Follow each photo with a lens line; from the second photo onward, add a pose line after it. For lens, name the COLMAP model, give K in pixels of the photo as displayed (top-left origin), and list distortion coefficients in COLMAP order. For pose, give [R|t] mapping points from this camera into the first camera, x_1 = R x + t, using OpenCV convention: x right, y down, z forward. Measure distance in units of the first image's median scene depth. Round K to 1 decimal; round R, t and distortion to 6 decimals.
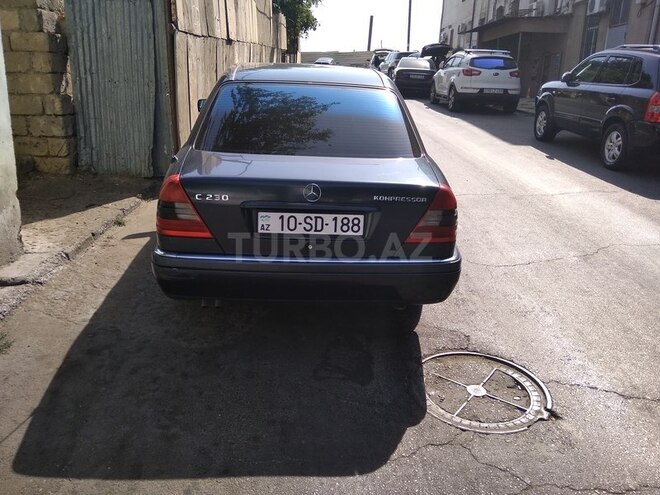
lens RADIAL K [[526.8, 0, 330.0], [0, 526.8, 247.5], [0, 0, 1]] dist [0.060300, -0.096224]
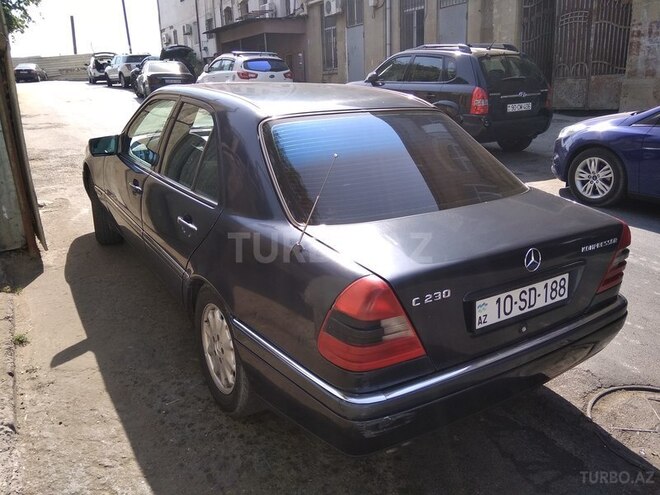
lens RADIAL K [[526.8, 0, 330.0], [0, 526.8, 247.5], [0, 0, 1]] dist [0.060300, -0.096224]
pose [[0.872249, -0.194347, 0.448788, -0.524494], [0.194384, 0.979822, 0.046512, -0.179590], [-0.448772, 0.046667, 0.892427, 0.383355]]
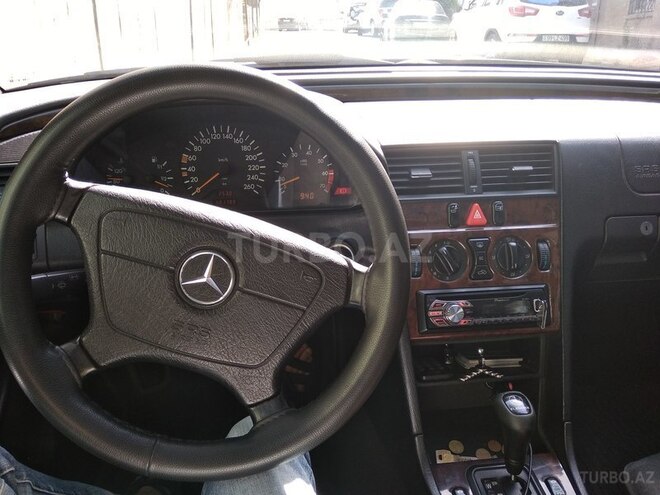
lens RADIAL K [[526.8, 0, 330.0], [0, 526.8, 247.5], [0, 0, 1]] dist [0.060300, -0.096224]
pose [[0.997932, -0.050345, 0.039967, -0.137437], [0.047728, 0.996812, 0.063934, -0.418791], [-0.043058, -0.061894, 0.997153, 1.576196]]
